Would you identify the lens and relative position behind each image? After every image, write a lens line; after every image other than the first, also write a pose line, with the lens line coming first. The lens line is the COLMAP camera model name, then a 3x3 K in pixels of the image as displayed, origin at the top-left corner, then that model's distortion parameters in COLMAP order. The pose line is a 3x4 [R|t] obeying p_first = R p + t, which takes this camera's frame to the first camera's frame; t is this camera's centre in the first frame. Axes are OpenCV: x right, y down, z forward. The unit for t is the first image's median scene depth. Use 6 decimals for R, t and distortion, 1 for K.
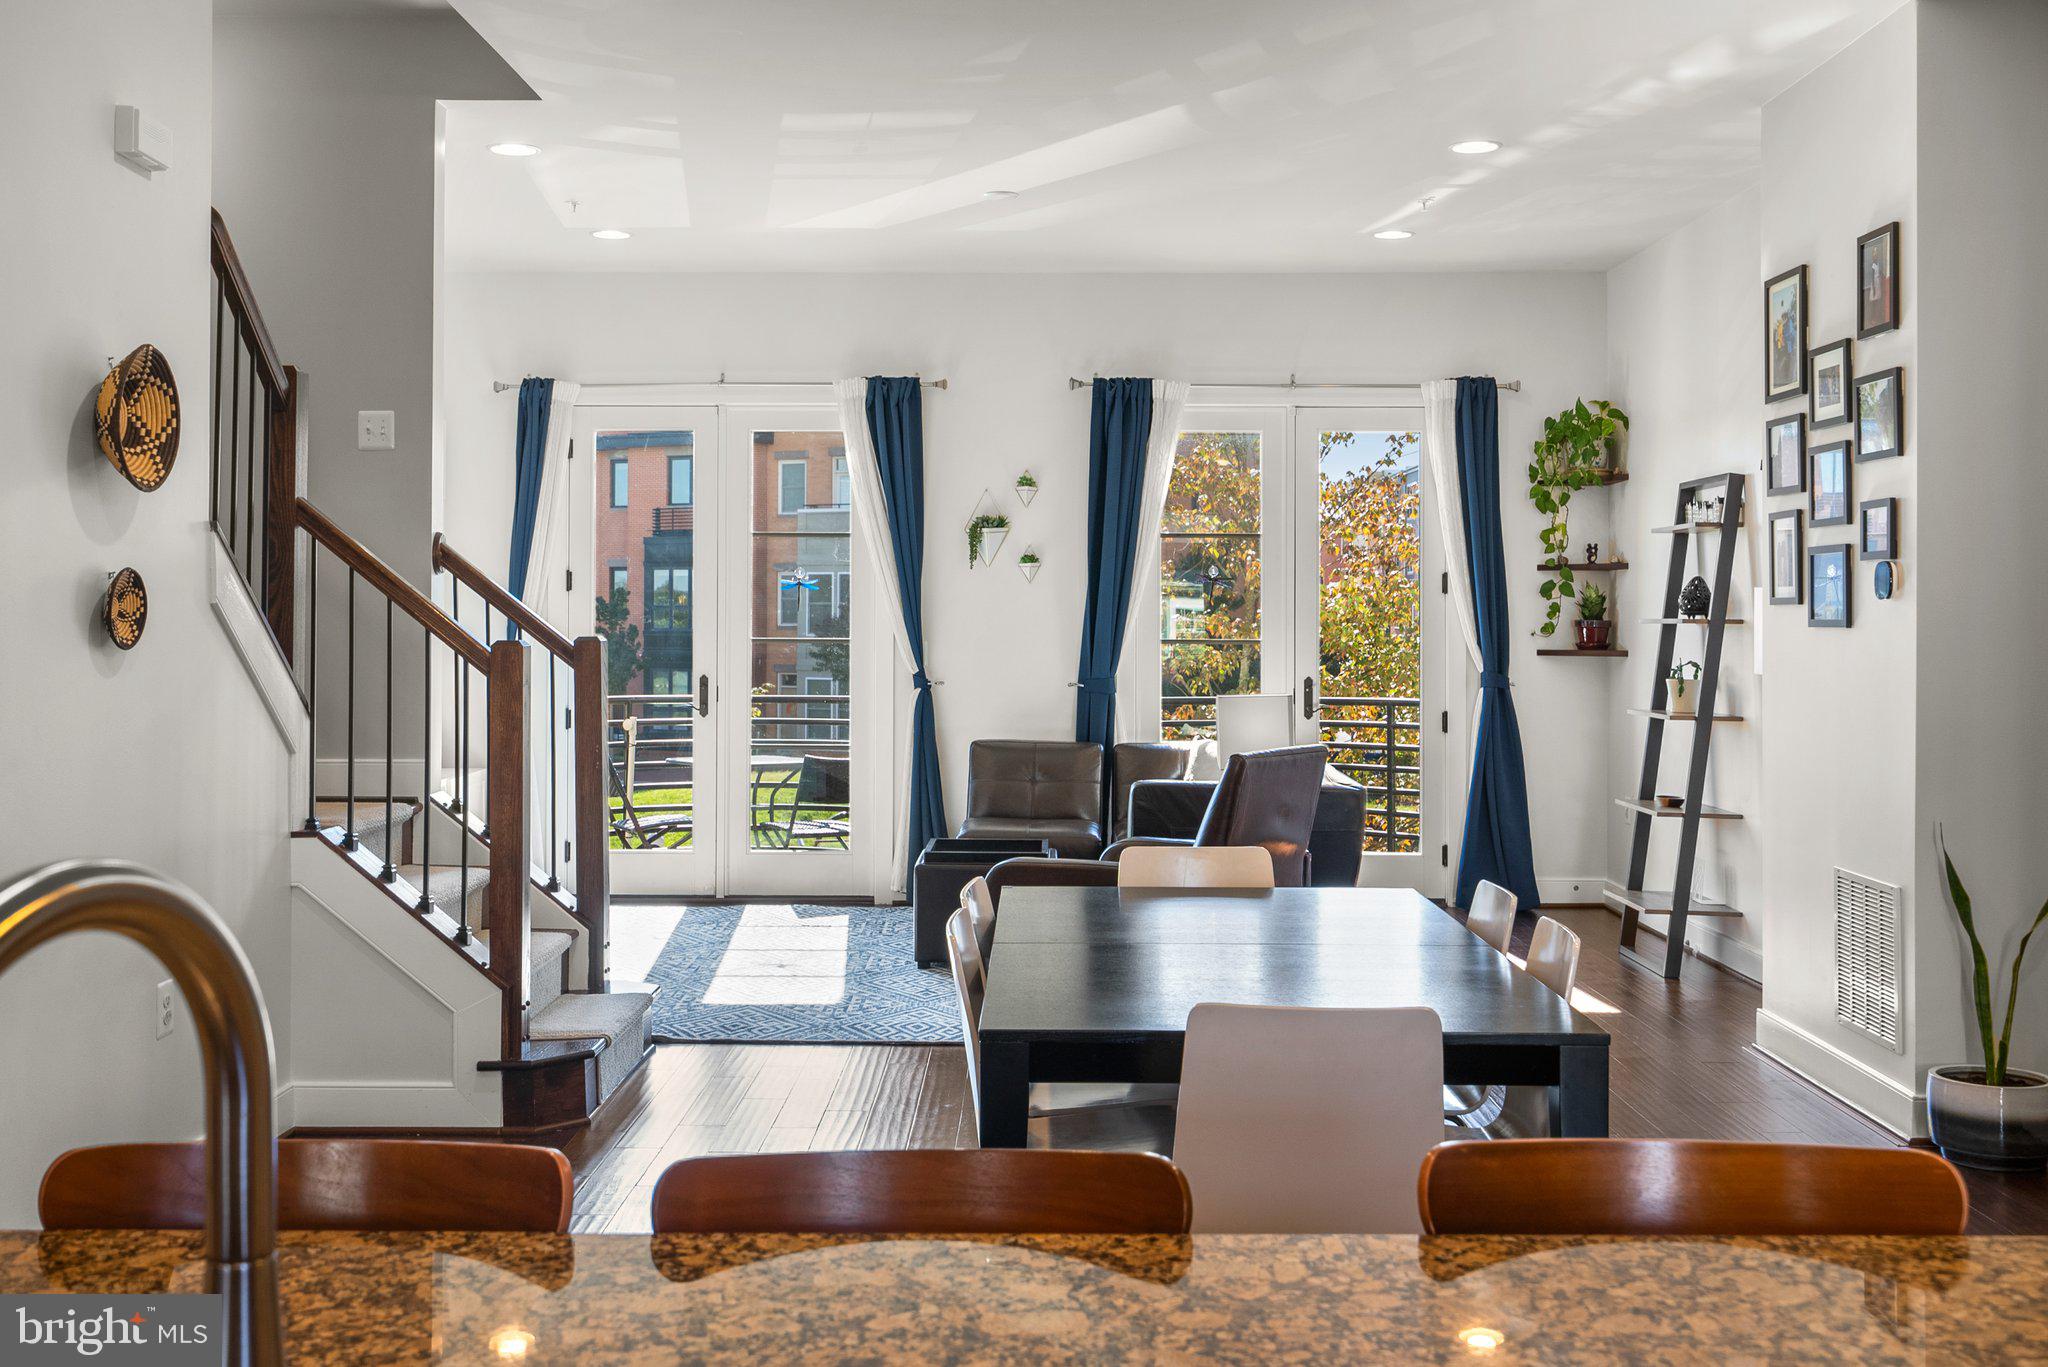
lens RADIAL K [[2067.2, 0, 1000.7], [0, 2067.2, 579.0], [0, 0, 1]] dist [0.003335, 0.000000]
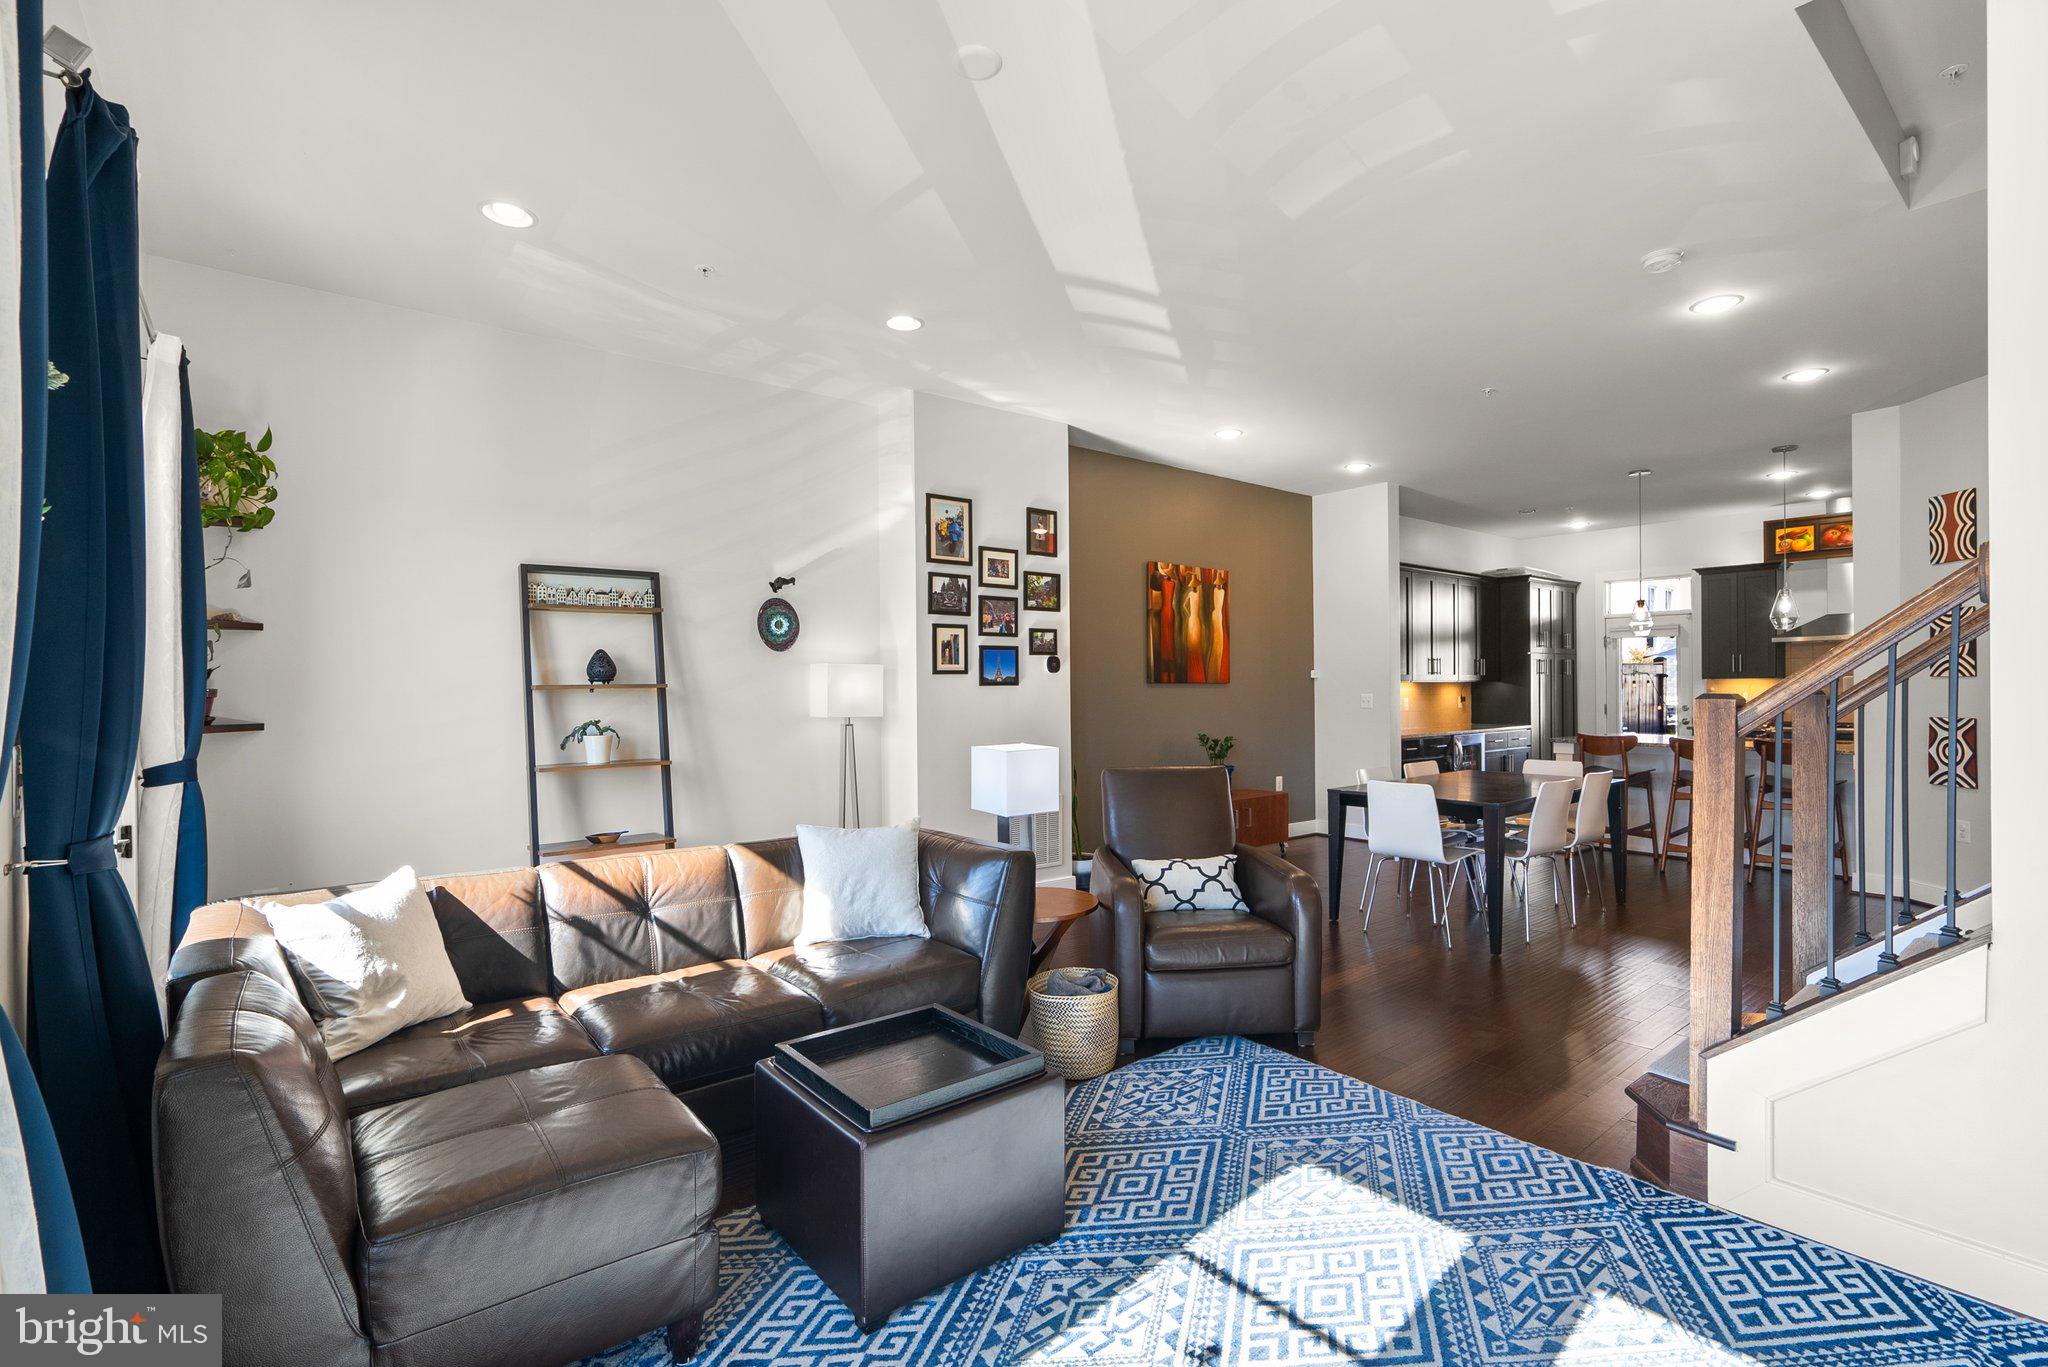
lens RADIAL K [[942.6, 0, 1028.2], [0, 942.6, 689.2], [0, 0, 1]] dist [-0.006969, 0.003868]
pose [[-0.644487, -0.000096, 0.764615, -0.208584], [-0.006870, 0.999960, -0.005665, 0.019948], [-0.764584, -0.008905, -0.644462, 0.984953]]
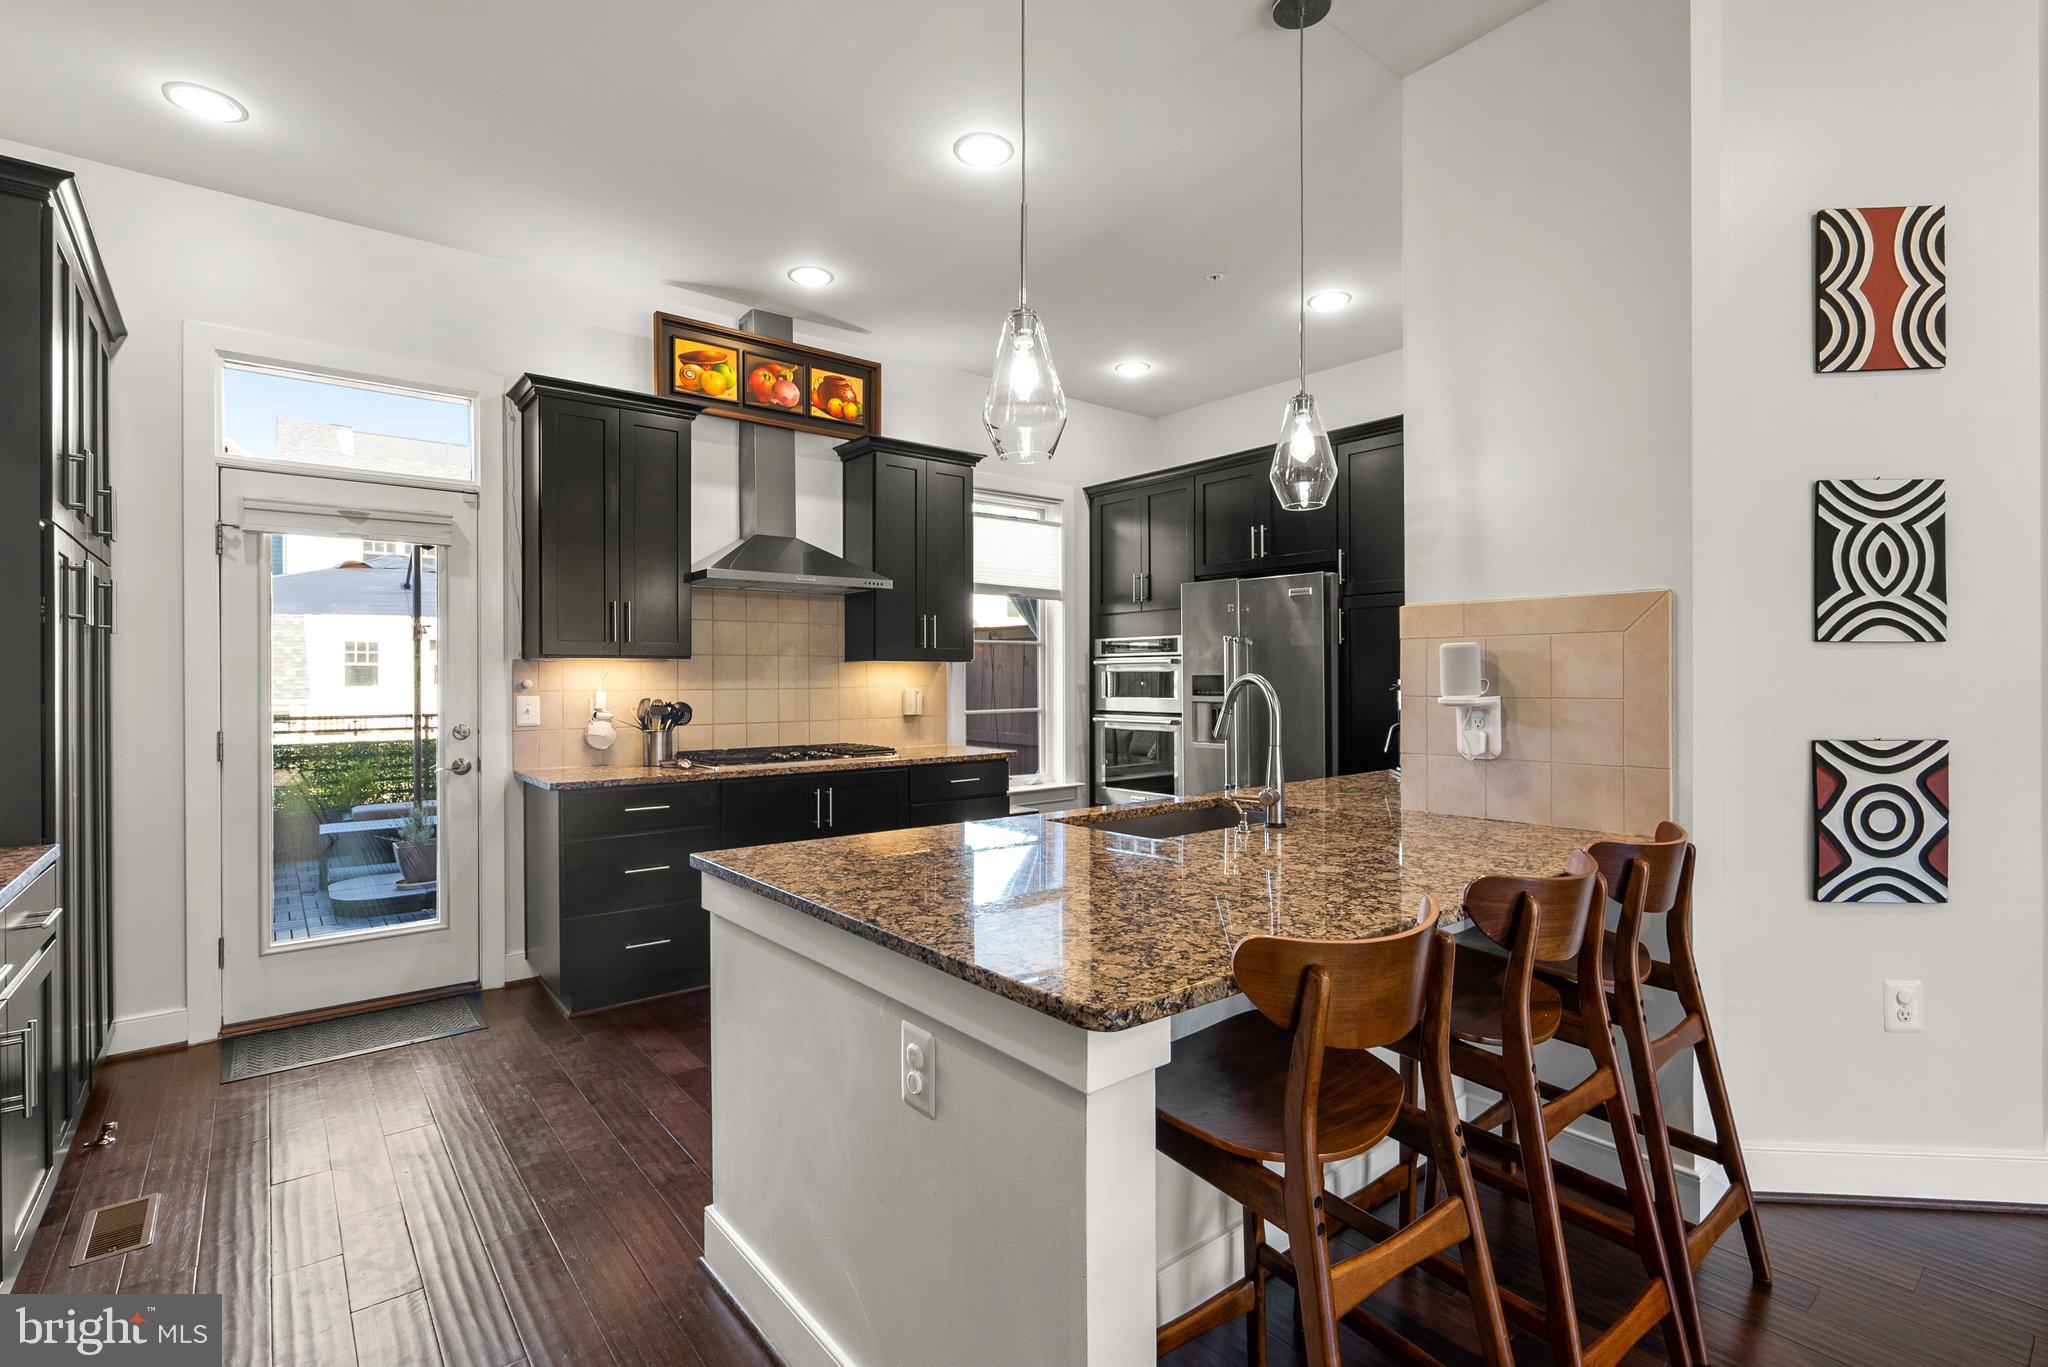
lens RADIAL K [[942.6, 0, 1026.6], [0, 942.6, 680.3], [0, 0, 1]] dist [-0.006969, 0.003868]
pose [[-0.767028, 0.000534, -0.641614, 0.182778], [0.011686, 0.999845, -0.013139, 0.015840], [0.641507, -0.017576, -0.766916, 0.244265]]
